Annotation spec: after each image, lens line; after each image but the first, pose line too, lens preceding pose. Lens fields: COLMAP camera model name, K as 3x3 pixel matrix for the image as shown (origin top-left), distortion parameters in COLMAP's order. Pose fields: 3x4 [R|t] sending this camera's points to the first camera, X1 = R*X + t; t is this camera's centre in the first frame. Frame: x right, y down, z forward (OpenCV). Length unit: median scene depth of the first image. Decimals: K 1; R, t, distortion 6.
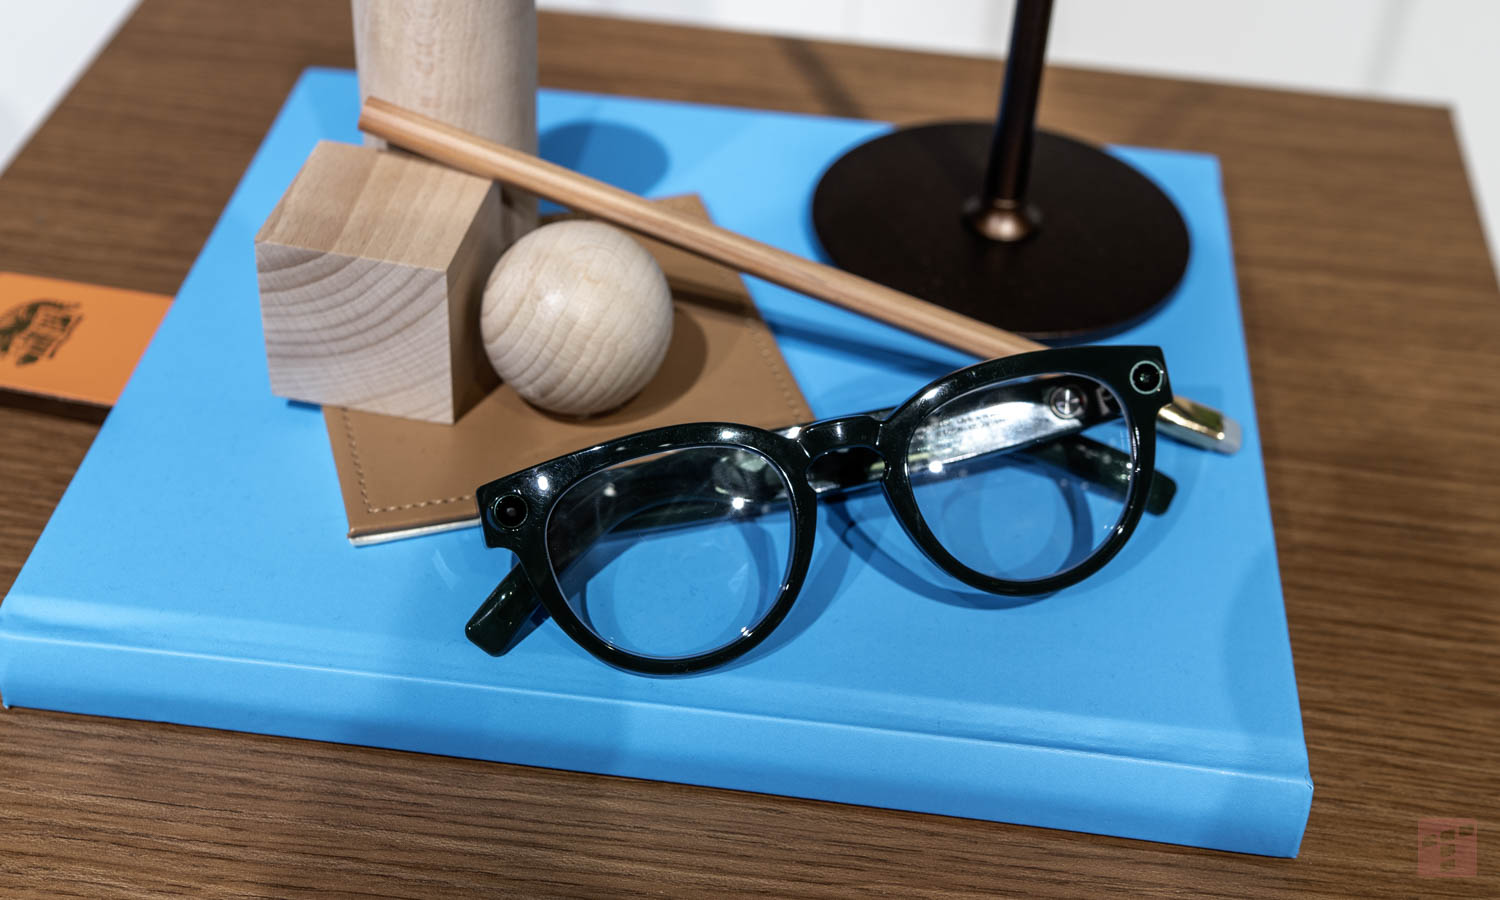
lens RADIAL K [[1585.7, 0, 747.9], [0, 1585.7, 452.1], [0, 0, 1]] dist [0.000532, 0.000000]
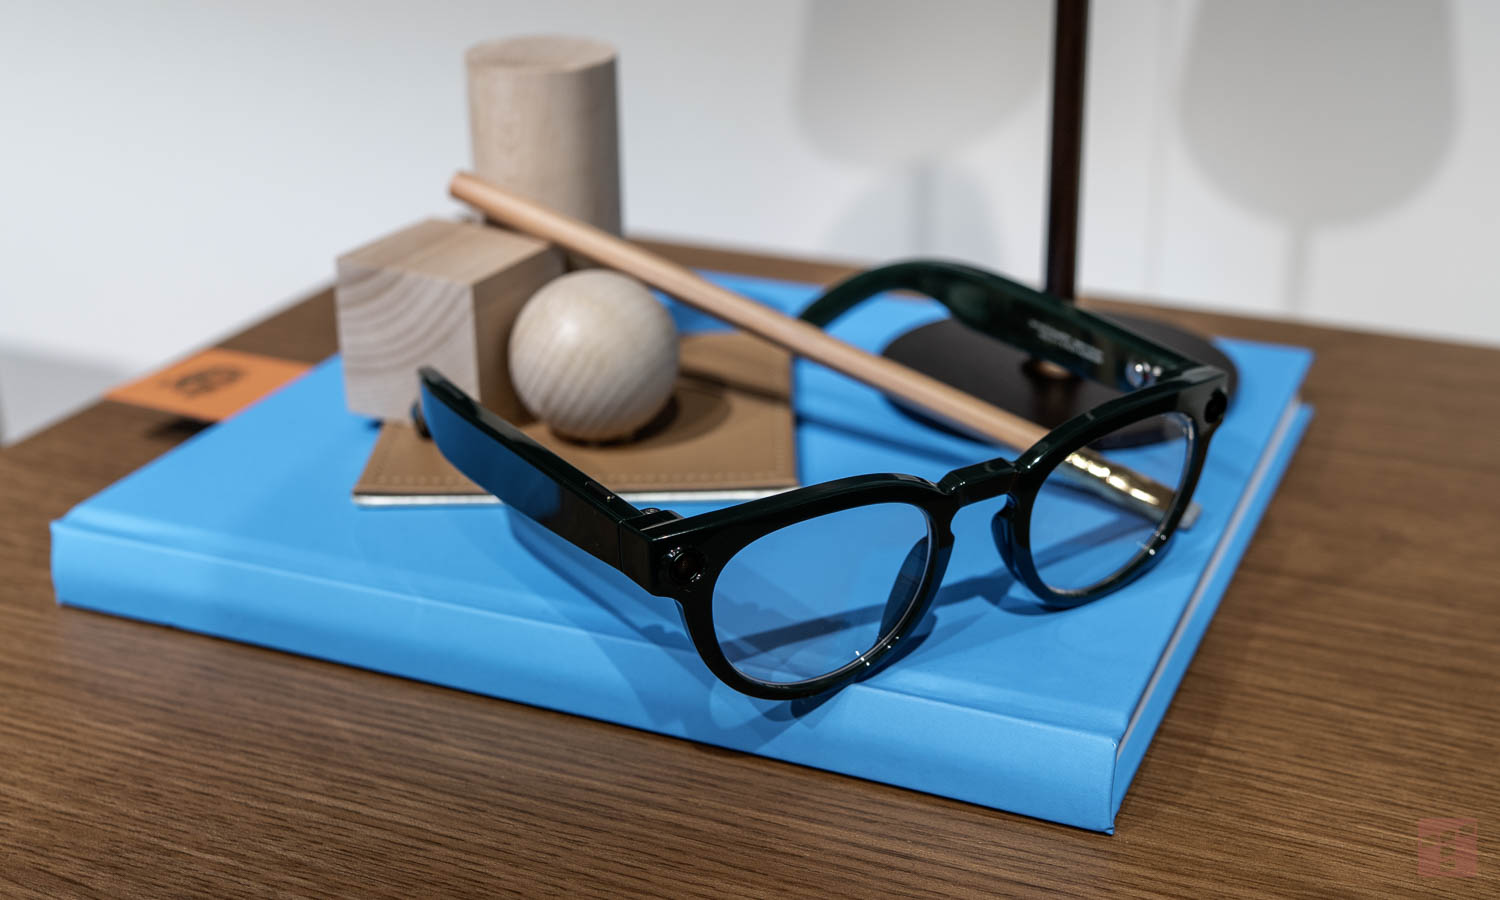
lens RADIAL K [[1585.7, 0, 752.5], [0, 1585.7, 449.2], [0, 0, 1]] dist [0.000532, 0.000000]
pose [[0.968122, 0.077836, -0.238080, 0.313496], [-0.134347, 0.963566, -0.231283, 0.257365], [0.211404, 0.255896, 0.943306, -0.041745]]
